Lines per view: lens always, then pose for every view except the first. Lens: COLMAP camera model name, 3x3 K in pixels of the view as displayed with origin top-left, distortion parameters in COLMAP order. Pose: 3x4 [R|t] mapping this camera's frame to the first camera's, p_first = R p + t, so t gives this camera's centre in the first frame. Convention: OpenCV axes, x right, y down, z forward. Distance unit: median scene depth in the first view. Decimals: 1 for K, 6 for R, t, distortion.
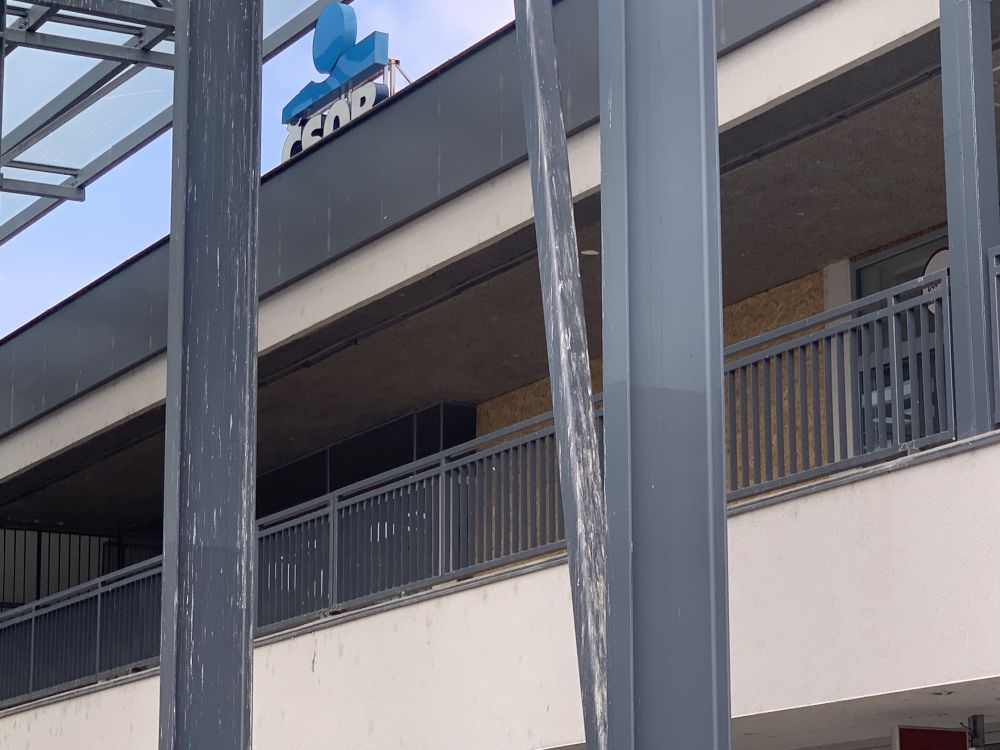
lens RADIAL K [[2725.7, 0, 500.0], [0, 2725.7, 375.0], [0, 0, 1]] dist [0.119304, 0.506031]
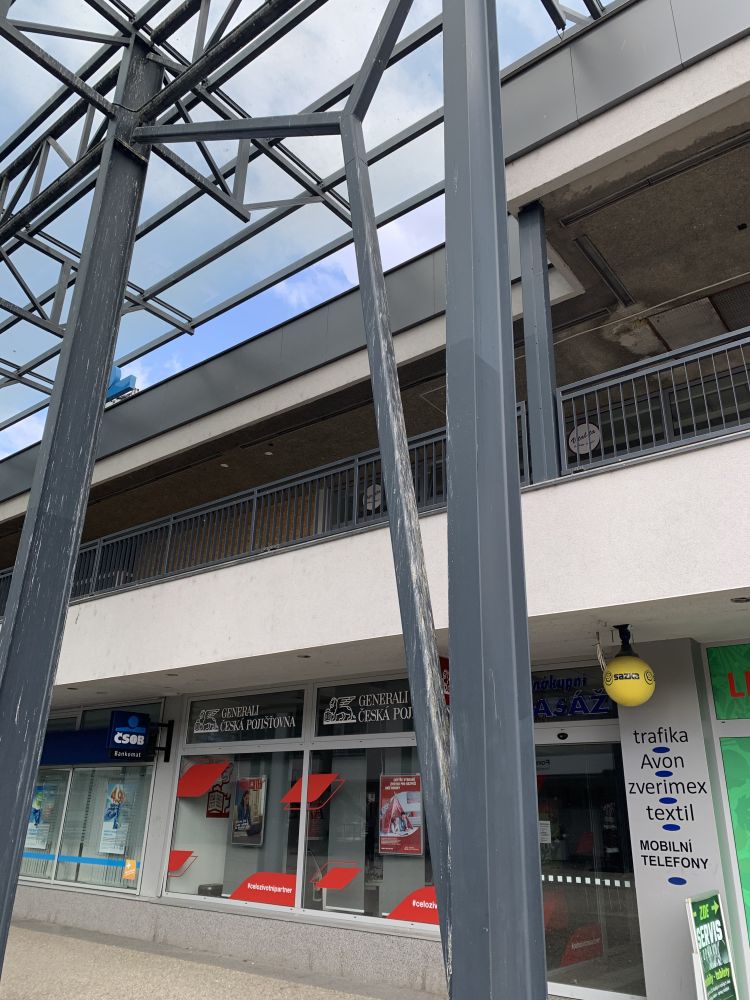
lens RADIAL K [[752.3, 0, 375.0], [0, 752.3, 500.0], [0, 0, 1]] dist [0.030341, 0.000015]
pose [[0.924262, 0.168730, 0.342446, -0.098601], [-0.111679, 0.977287, -0.180107, 0.132628], [-0.365058, 0.128222, 0.922113, 0.568543]]
